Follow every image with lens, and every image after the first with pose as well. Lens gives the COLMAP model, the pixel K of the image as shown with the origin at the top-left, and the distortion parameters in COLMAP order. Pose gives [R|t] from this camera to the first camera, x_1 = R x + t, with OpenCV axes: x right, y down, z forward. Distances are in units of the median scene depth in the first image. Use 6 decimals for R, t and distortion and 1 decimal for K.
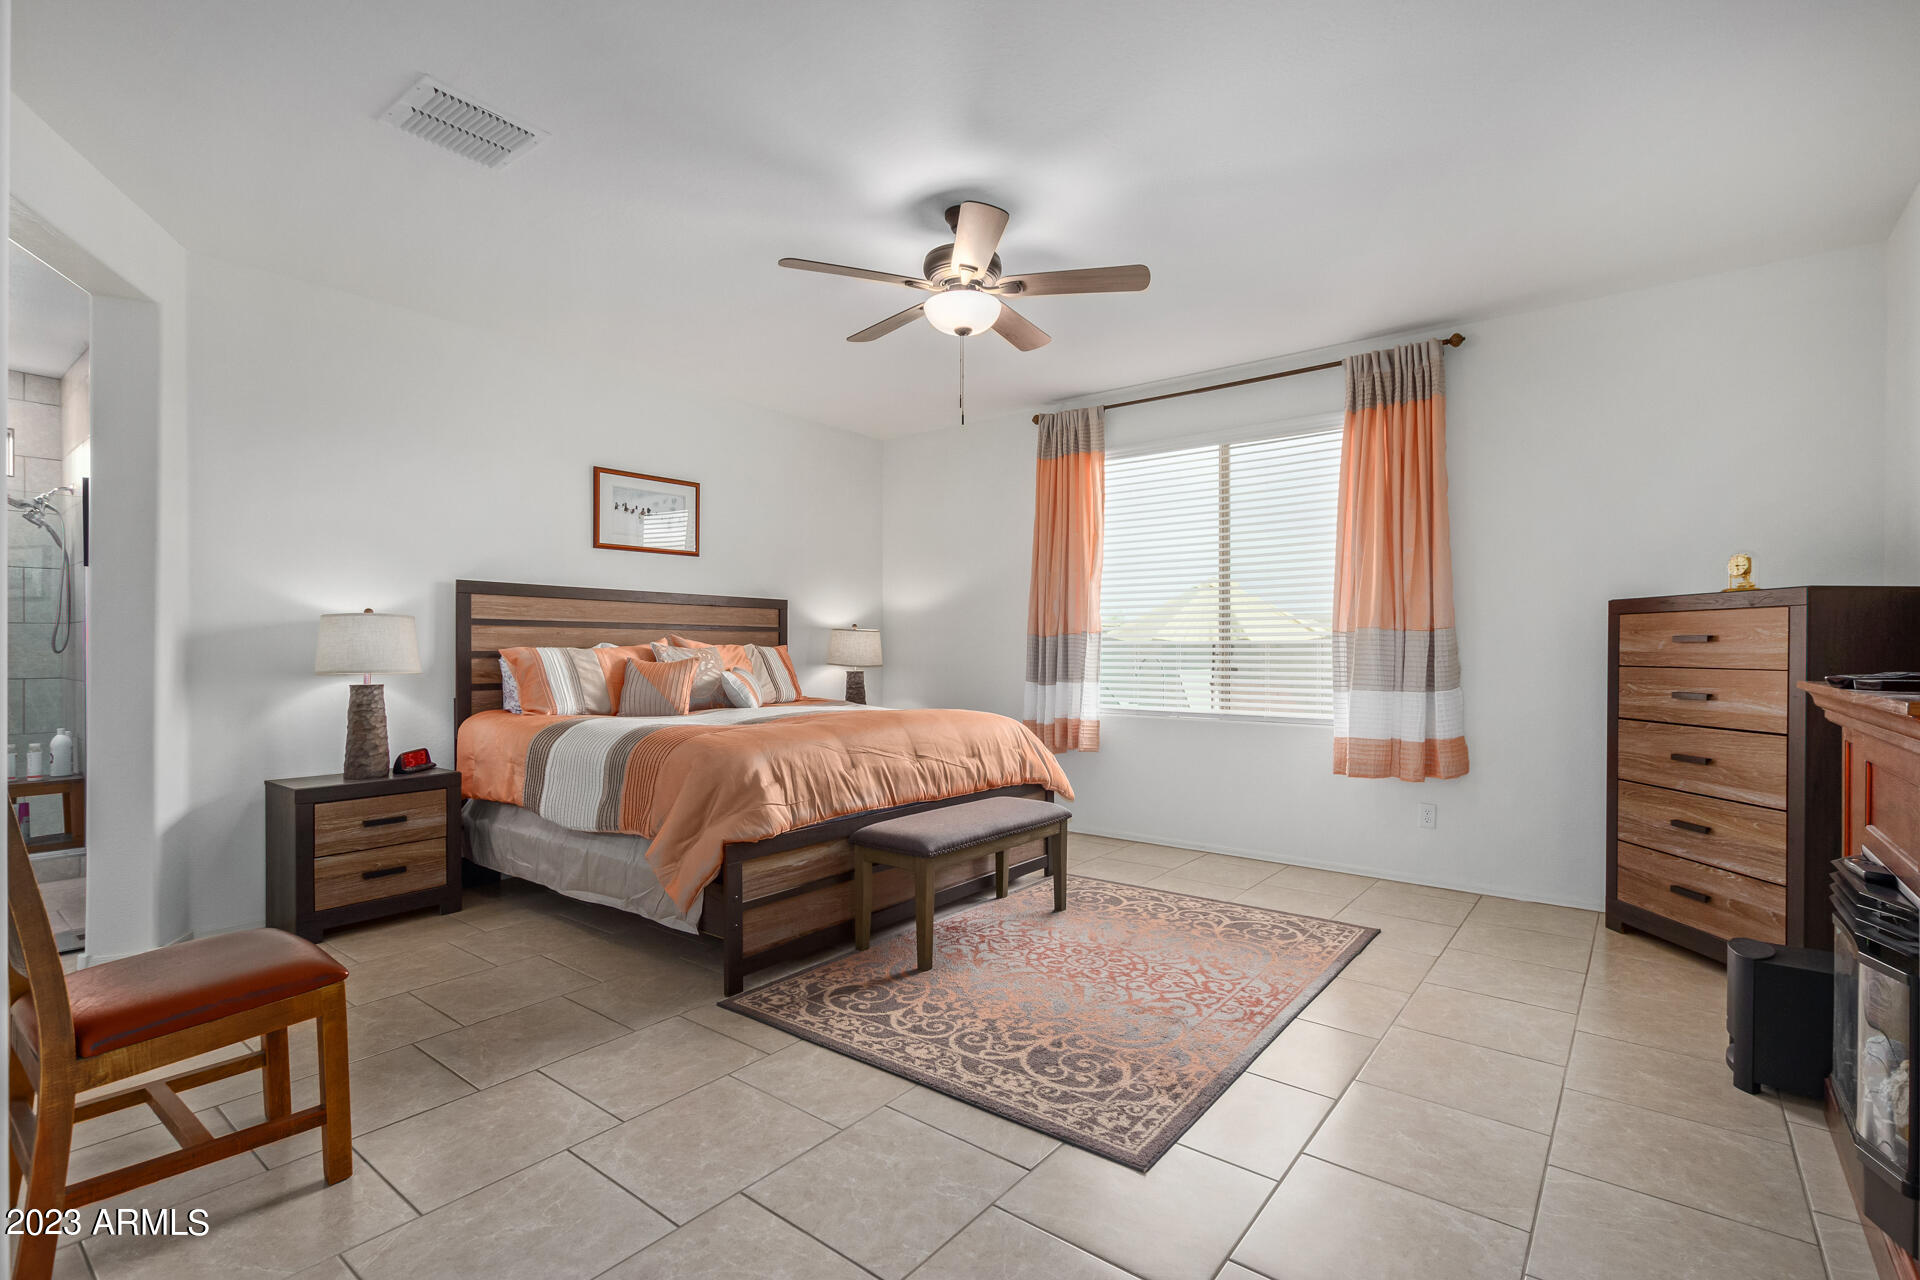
lens RADIAL K [[879.6, 0, 959.8], [0, 879.6, 648.0], [0, 0, 1]] dist [0.005070, -0.000143]
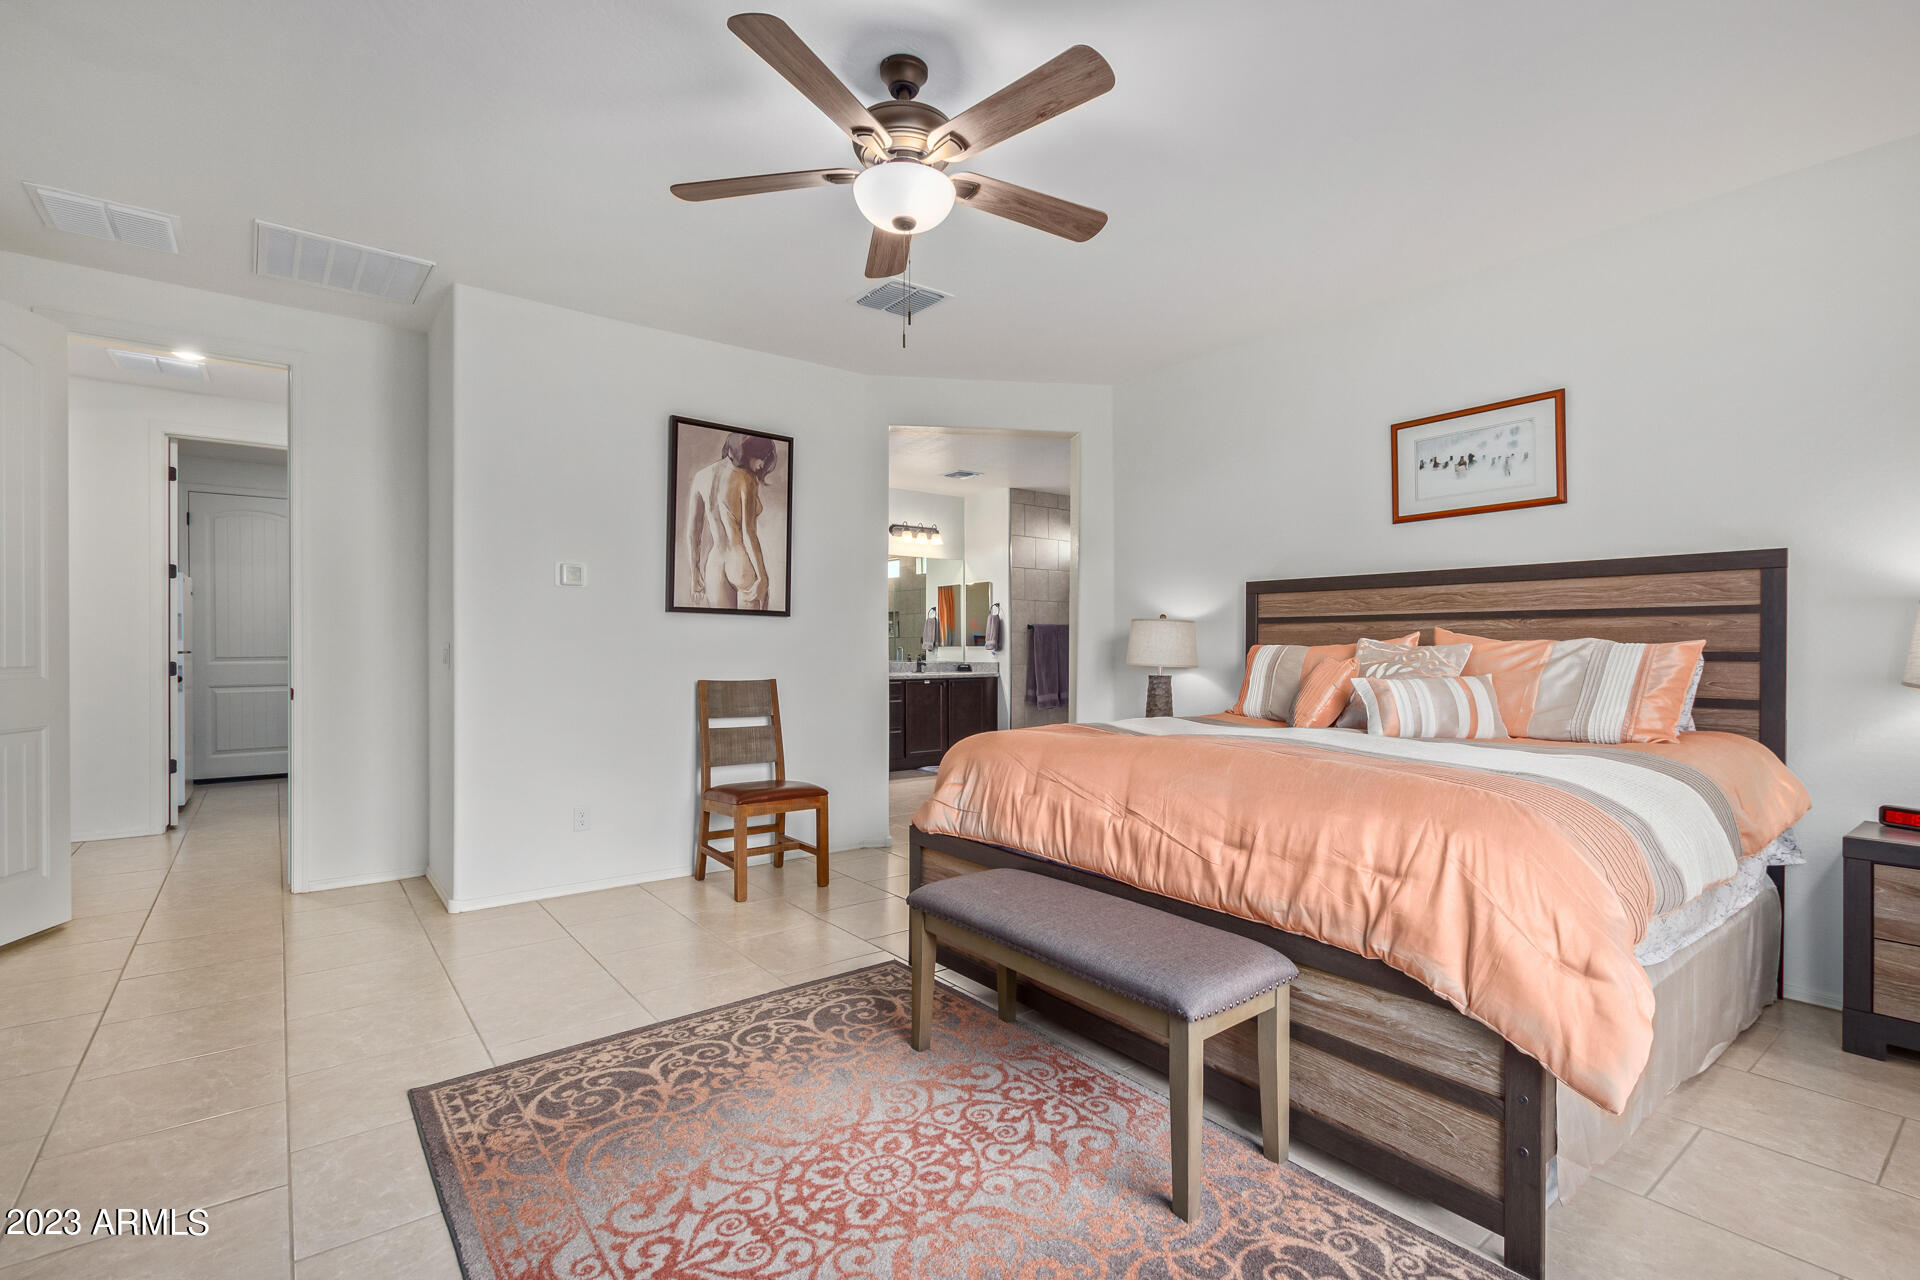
lens RADIAL K [[879.6, 0, 969.6], [0, 879.6, 646.9], [0, 0, 1]] dist [0.005070, -0.000143]
pose [[-0.234642, -0.004444, -0.972072, 0.817754], [-0.003078, 0.999988, -0.003828, 0.008721], [0.972077, 0.002093, -0.234653, 1.394355]]
